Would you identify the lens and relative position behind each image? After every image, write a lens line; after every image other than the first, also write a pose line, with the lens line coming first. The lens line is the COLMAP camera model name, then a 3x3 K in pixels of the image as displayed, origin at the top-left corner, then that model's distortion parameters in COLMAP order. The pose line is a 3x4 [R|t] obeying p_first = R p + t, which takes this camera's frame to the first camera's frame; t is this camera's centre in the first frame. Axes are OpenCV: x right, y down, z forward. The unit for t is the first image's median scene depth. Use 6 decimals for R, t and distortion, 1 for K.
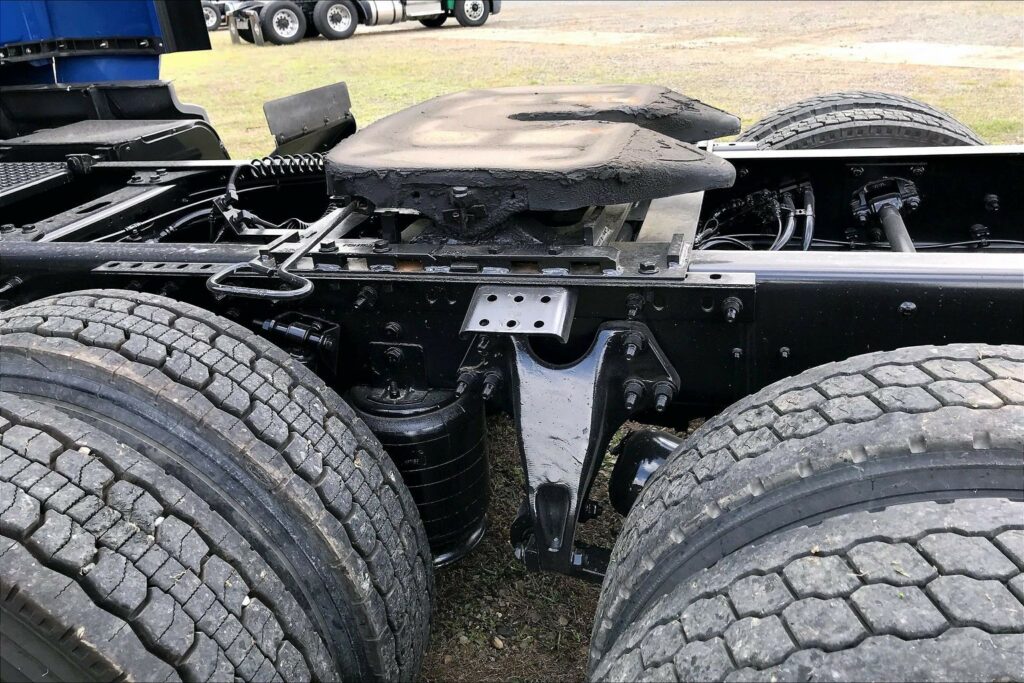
lens RADIAL K [[825.0, 0, 491.9], [0, 825.0, 336.9], [0, 0, 1]] dist [0.037048, -0.052412]
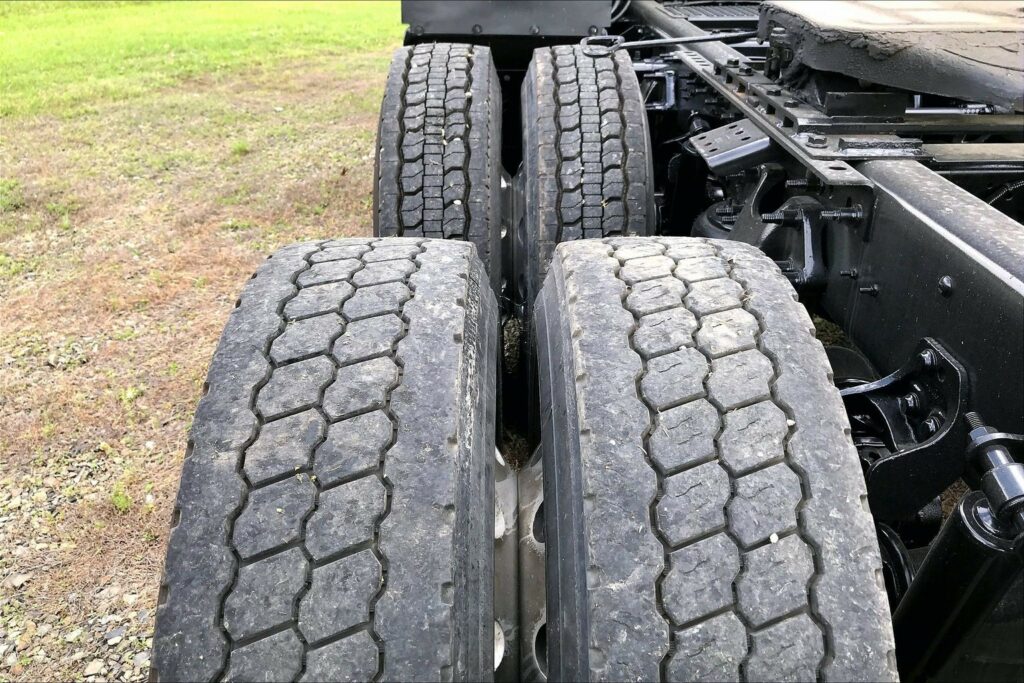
lens RADIAL K [[825.0, 0, 491.9], [0, 825.0, 336.9], [0, 0, 1]] dist [0.037048, -0.052412]
pose [[0.274119, 0.516469, -0.811245, 1.066916], [-0.412548, 0.825148, 0.385921, -0.121858], [0.868714, 0.228889, 0.439257, 0.311002]]
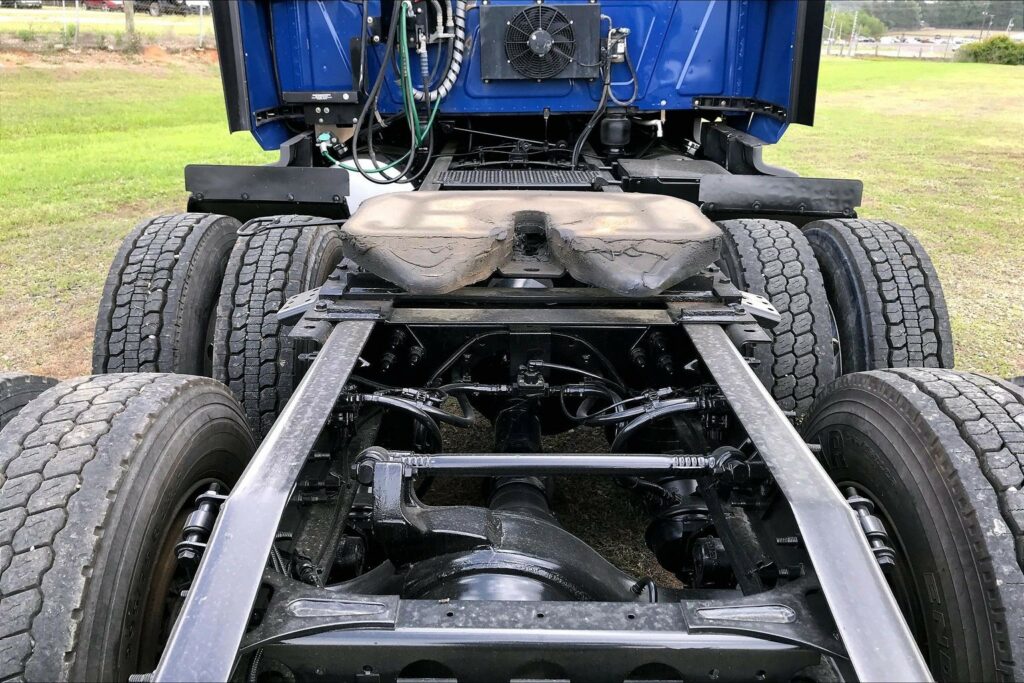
lens RADIAL K [[825.0, 0, 491.9], [0, 825.0, 336.9], [0, 0, 1]] dist [0.037048, -0.052412]
pose [[0.269010, 0.414042, -0.869599, 1.660952], [-0.420991, 0.862610, 0.280481, -0.615295], [0.866256, 0.290642, 0.406359, 0.741865]]
